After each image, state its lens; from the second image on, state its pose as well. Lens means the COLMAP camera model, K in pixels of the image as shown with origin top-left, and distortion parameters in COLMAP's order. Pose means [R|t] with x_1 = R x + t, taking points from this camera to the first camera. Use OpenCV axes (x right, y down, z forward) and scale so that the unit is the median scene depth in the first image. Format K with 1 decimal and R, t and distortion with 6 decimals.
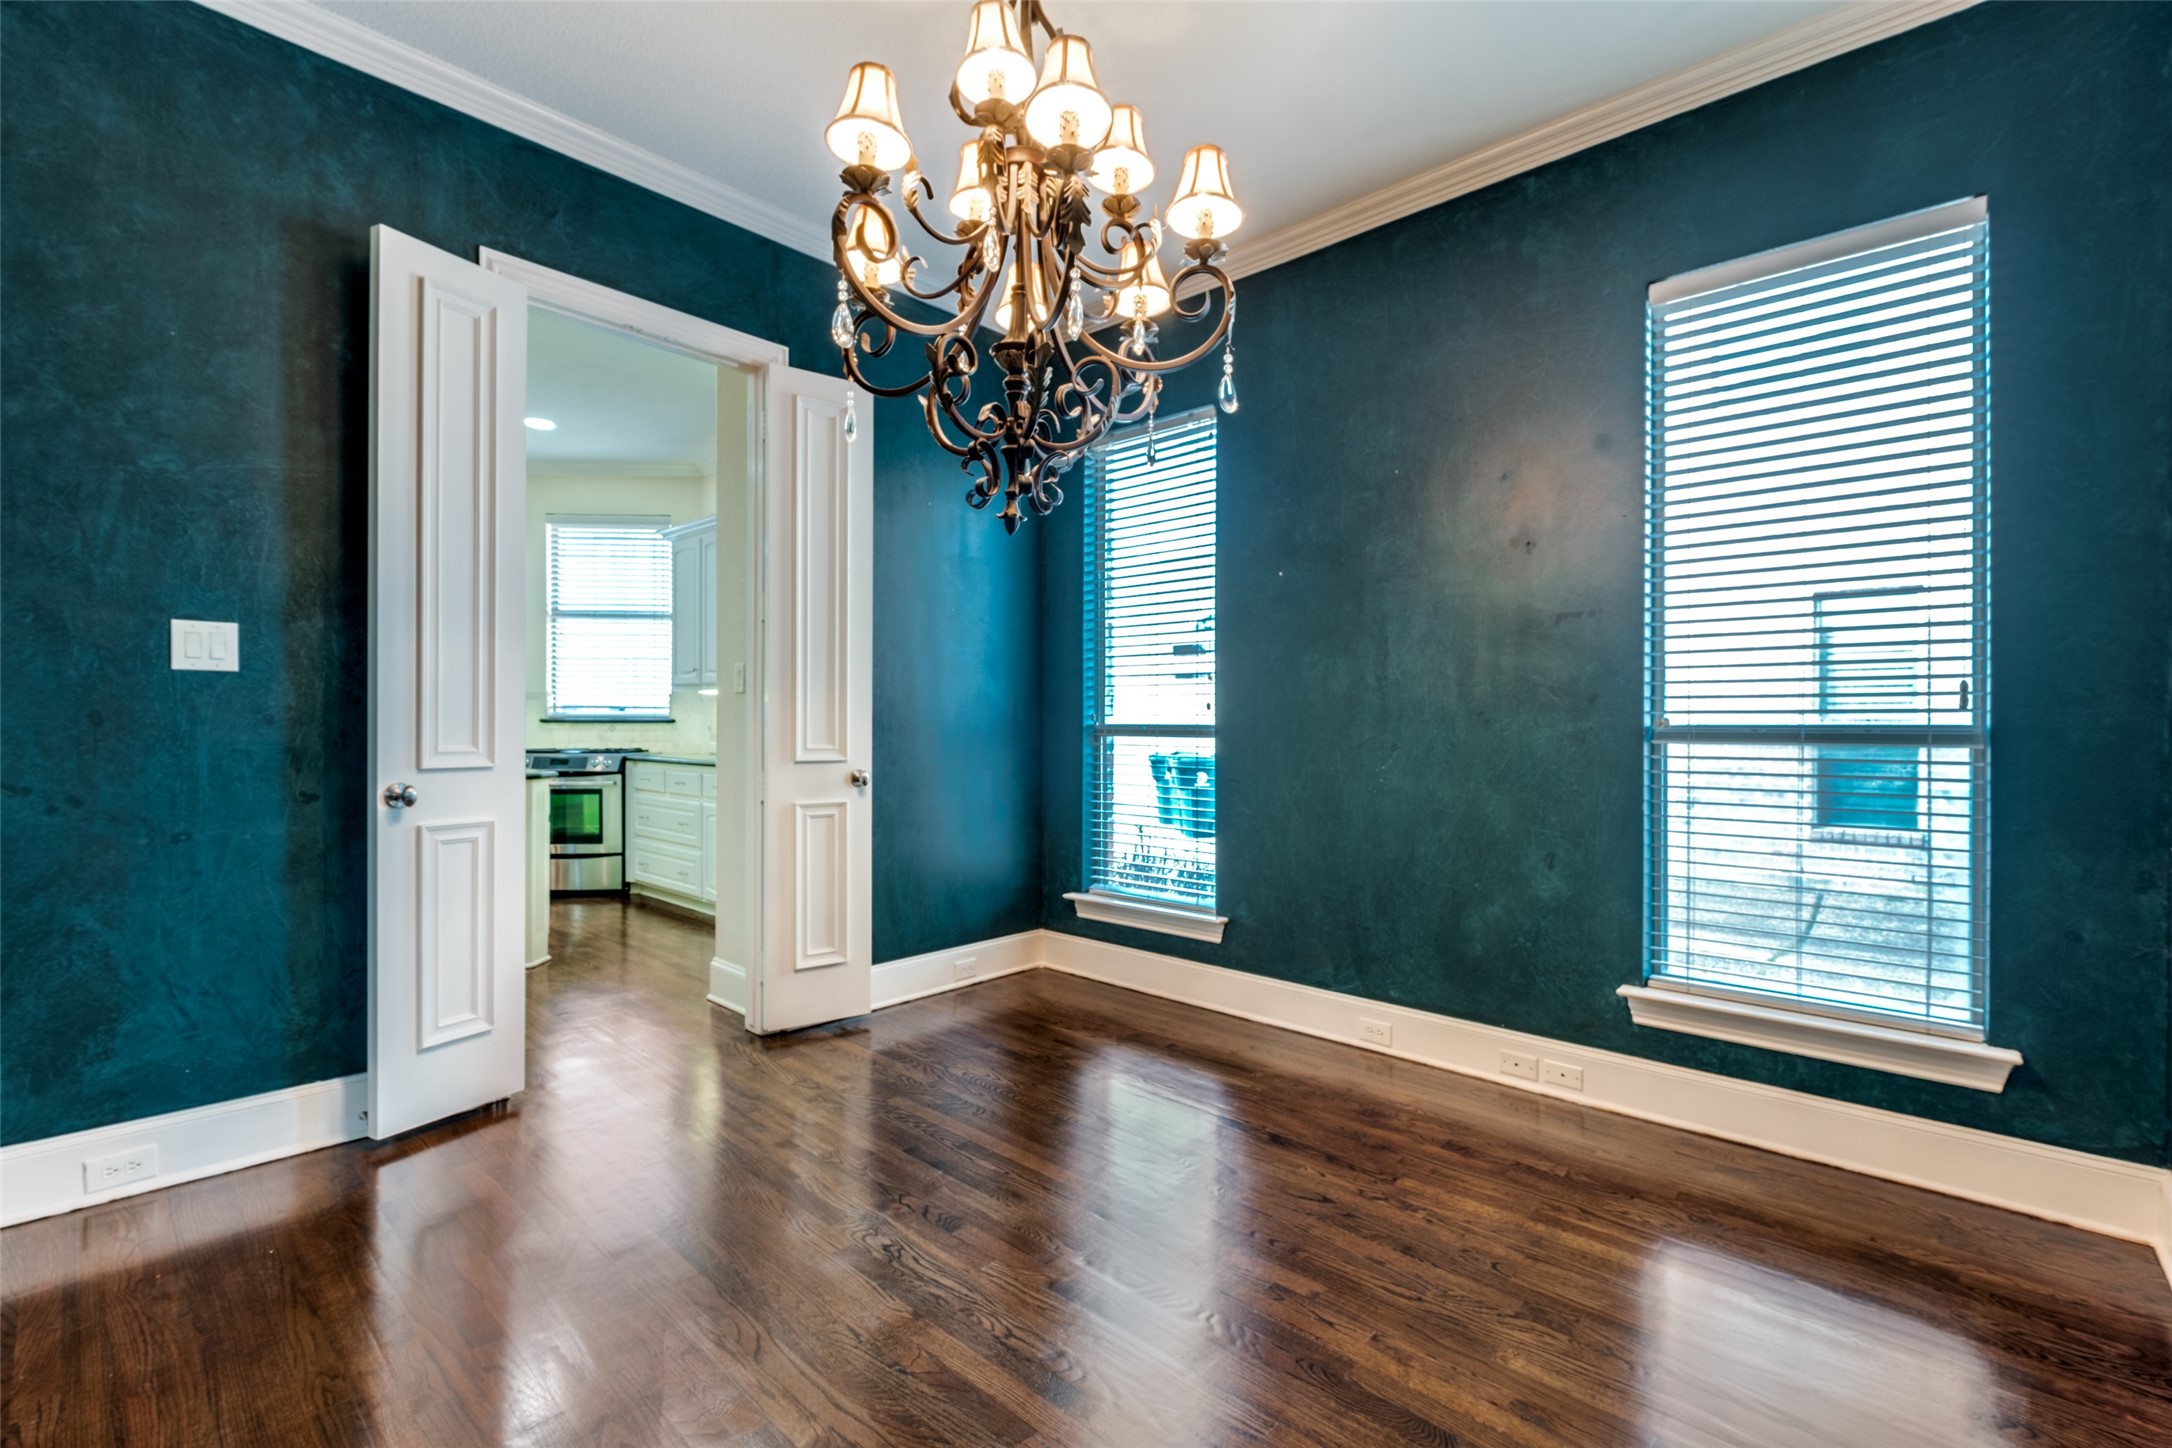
lens RADIAL K [[950.0, 0, 1081.9], [0, 950.0, 717.8], [0, 0, 1]] dist [-0.005104, -0.000349]
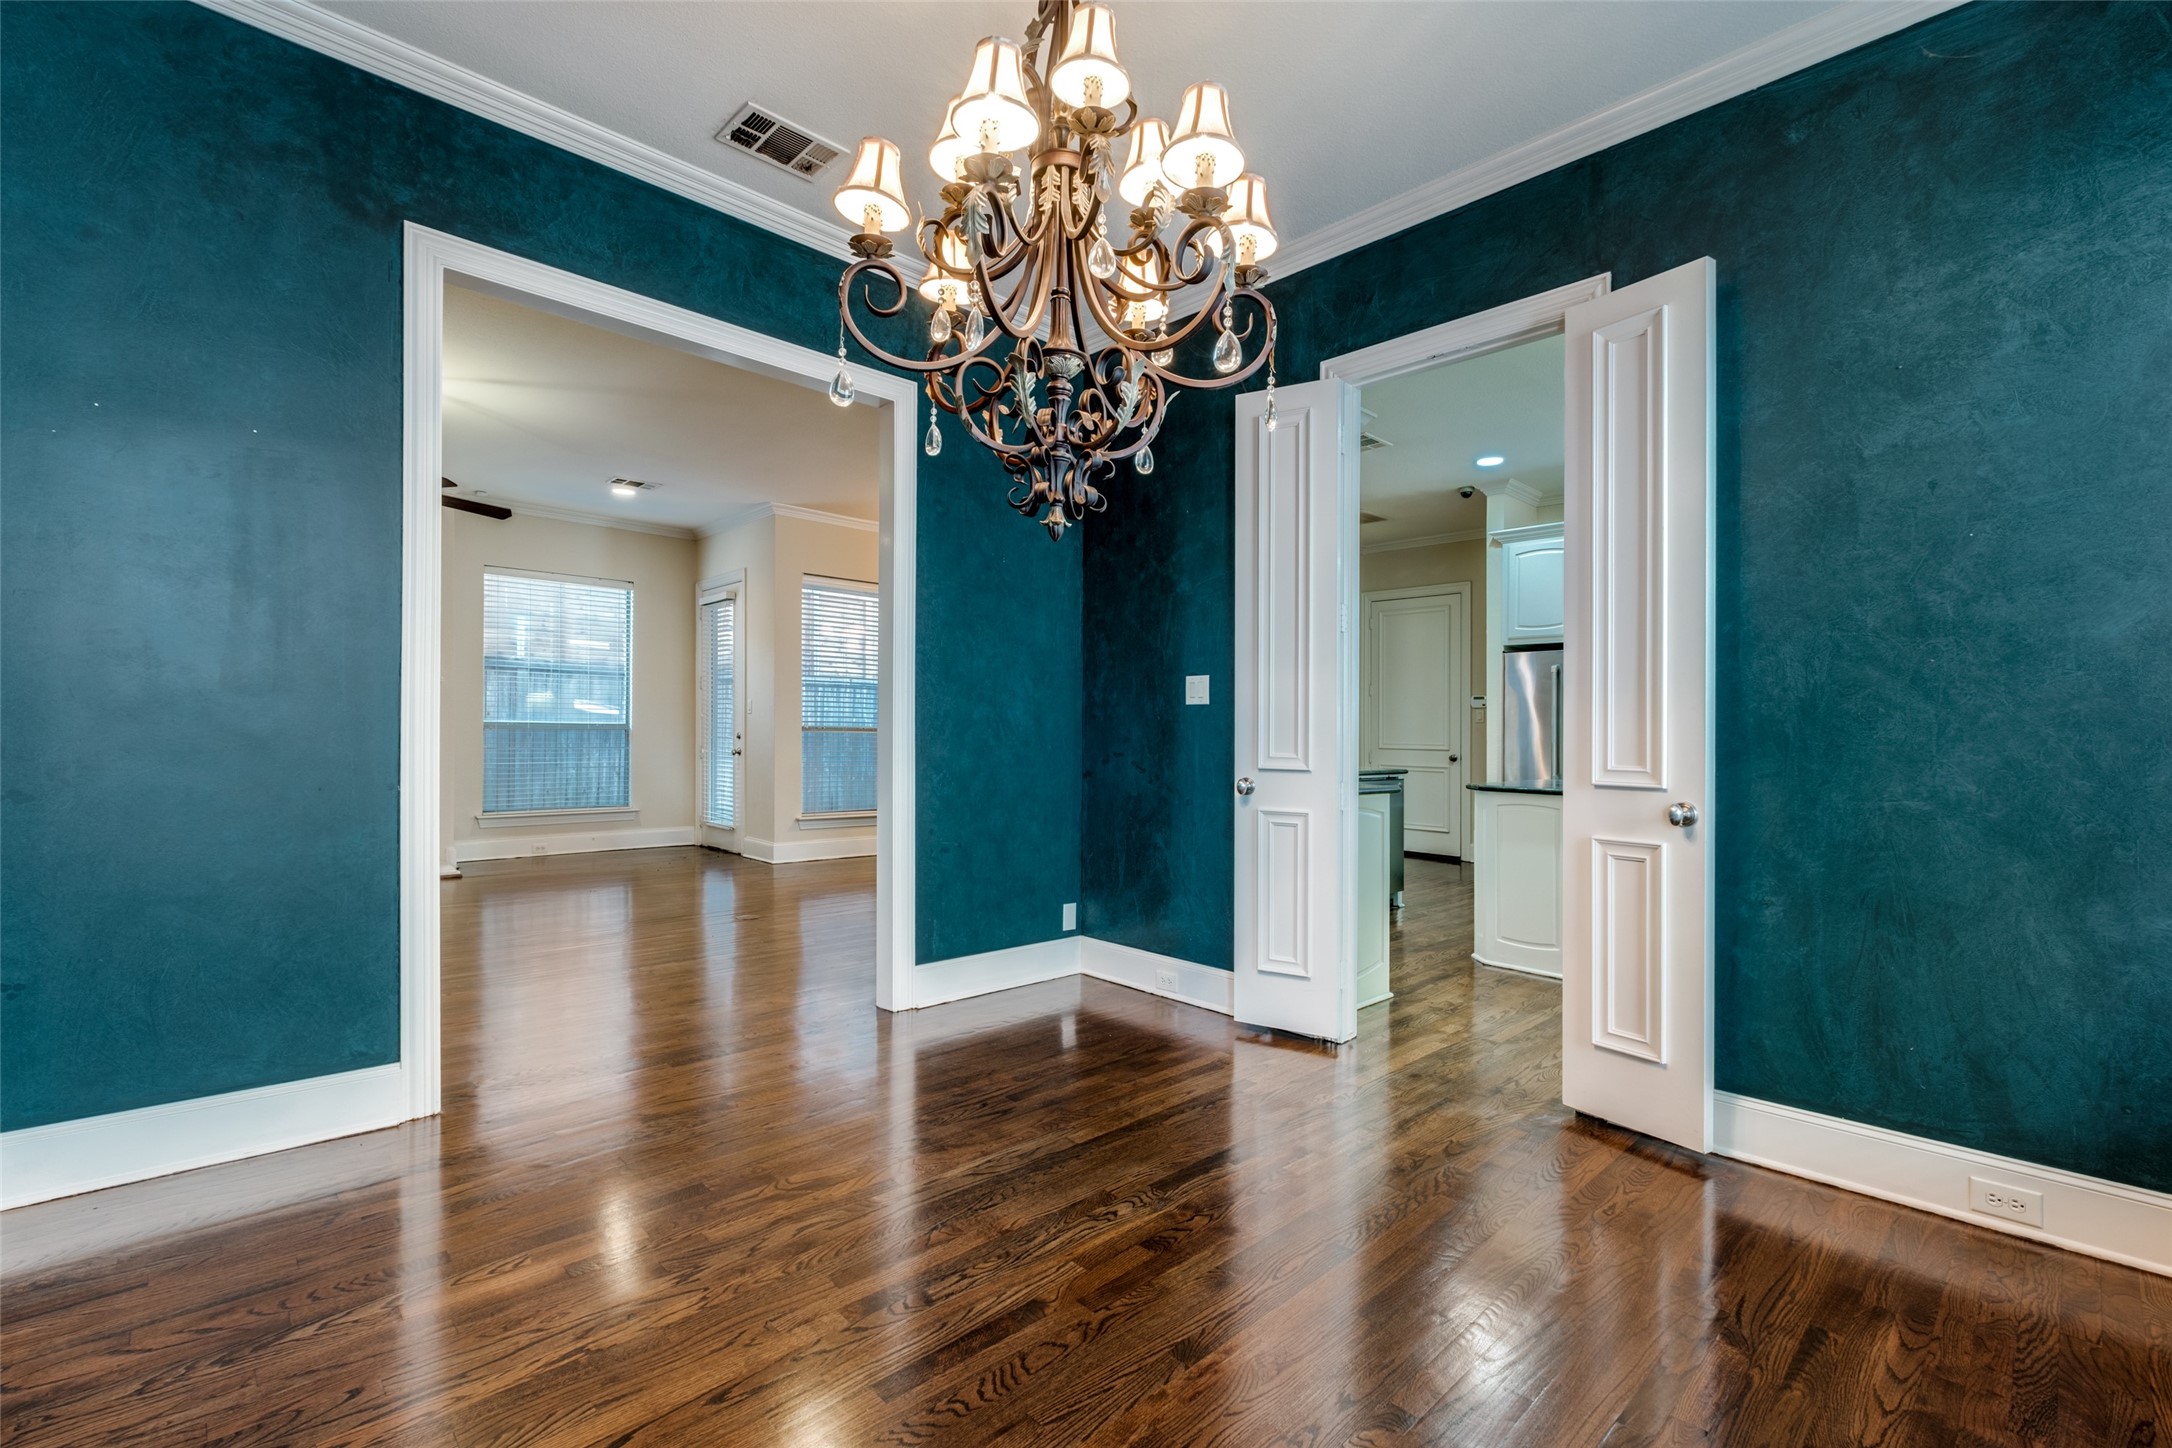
lens RADIAL K [[950.0, 0, 1082.5], [0, 950.0, 734.9], [0, 0, 1]] dist [-0.005104, -0.000349]
pose [[-0.064704, -0.003850, -0.997897, 0.529670], [-0.003906, 0.999986, -0.003604, 0.007859], [0.997897, 0.003665, -0.064718, 0.618548]]
